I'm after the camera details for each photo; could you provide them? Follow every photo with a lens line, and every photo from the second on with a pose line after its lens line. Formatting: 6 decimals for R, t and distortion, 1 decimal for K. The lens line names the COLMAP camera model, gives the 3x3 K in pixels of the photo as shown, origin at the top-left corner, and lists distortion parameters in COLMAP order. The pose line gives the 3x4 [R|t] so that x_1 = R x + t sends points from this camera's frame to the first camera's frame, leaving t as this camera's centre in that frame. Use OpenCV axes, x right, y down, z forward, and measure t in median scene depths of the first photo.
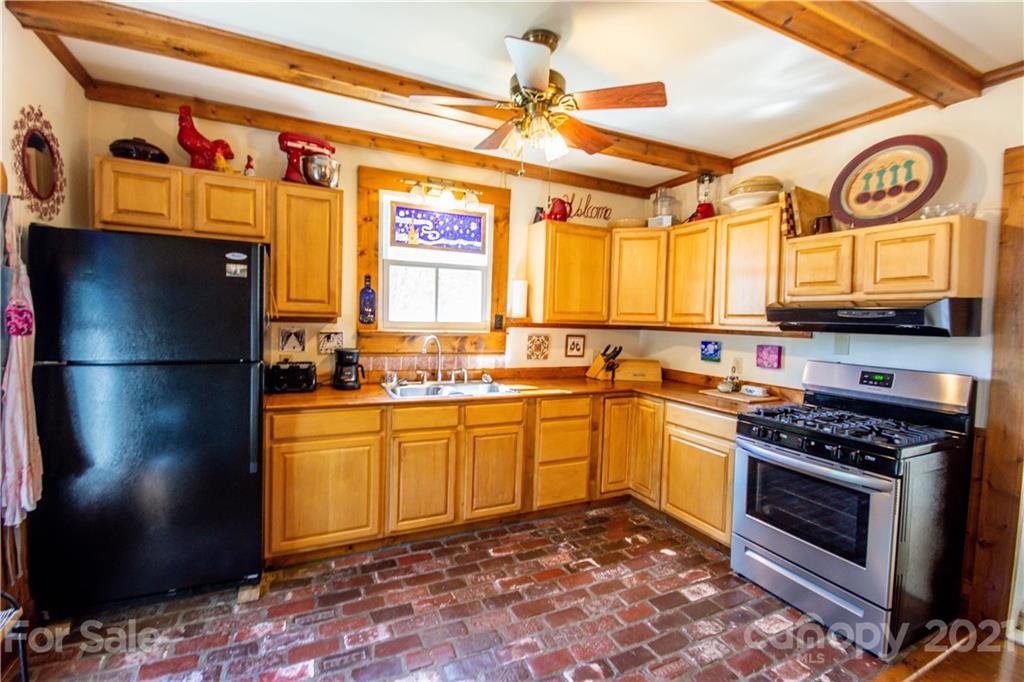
lens RADIAL K [[443.9, 0, 509.7], [0, 443.9, 338.6], [0, 0, 1]] dist [-0.000130, -0.010780]
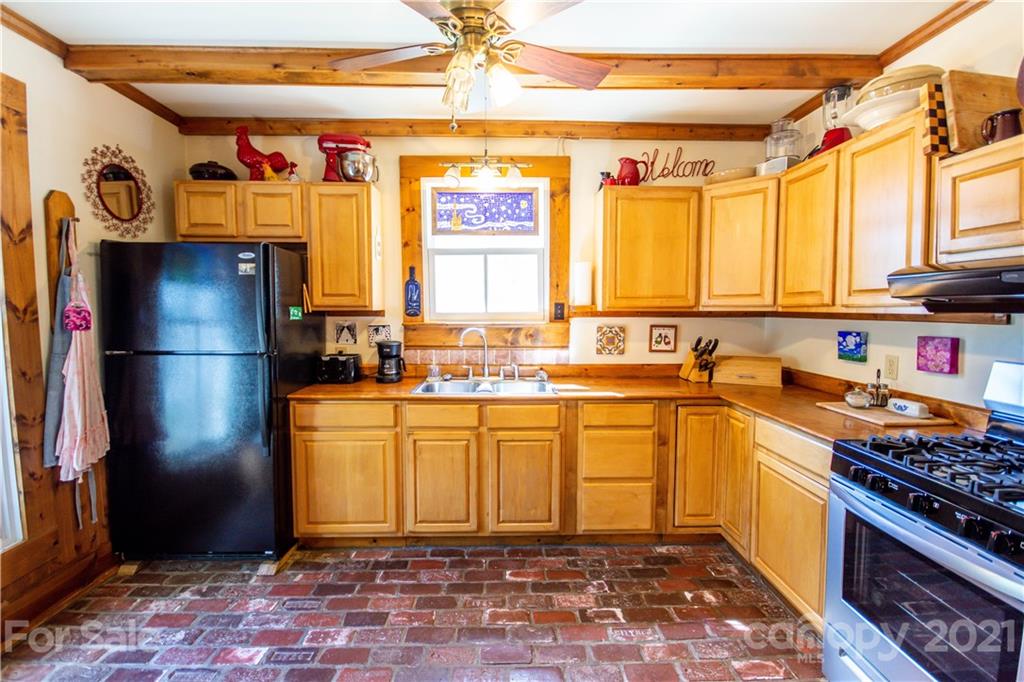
lens RADIAL K [[454.9, 0, 510.1], [0, 454.9, 337.8], [0, 0, 1]] dist [0.000069, -0.007432]
pose [[0.914467, -0.002582, -0.404651, 0.309721], [0.007425, 0.999918, 0.010398, 0.005791], [0.404592, -0.012513, 0.914412, 0.179005]]
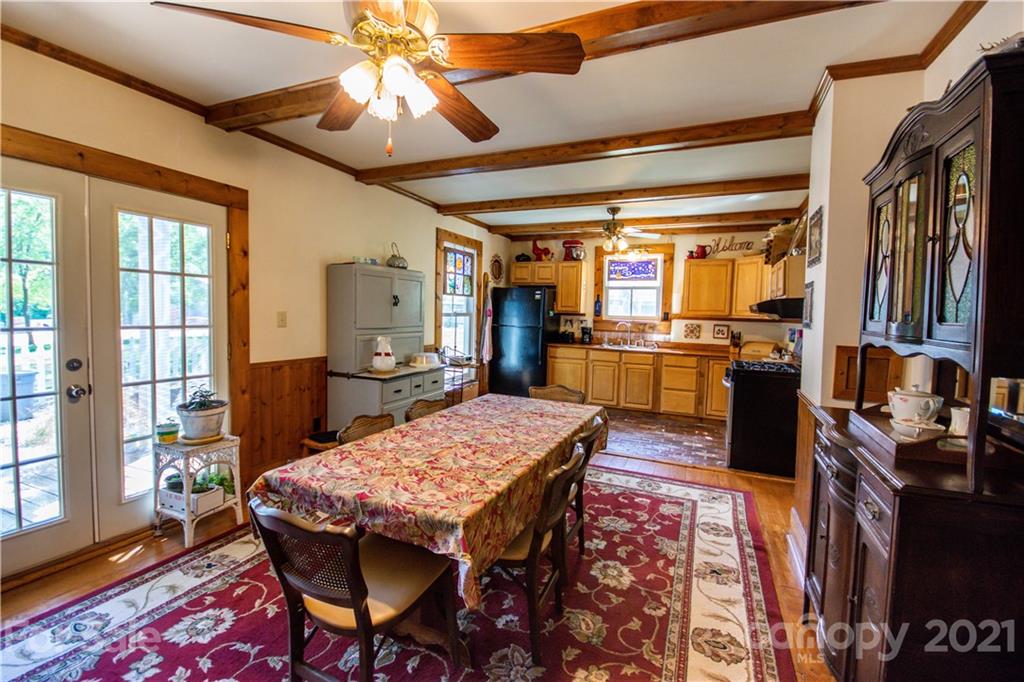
lens RADIAL K [[454.9, 0, 510.1], [0, 454.9, 337.8], [0, 0, 1]] dist [0.000069, -0.007432]
pose [[0.646328, 0.034492, -0.762280, 1.232841], [-0.044543, 0.998980, 0.007435, 0.082005], [0.761759, 0.029149, 0.647205, -0.870405]]
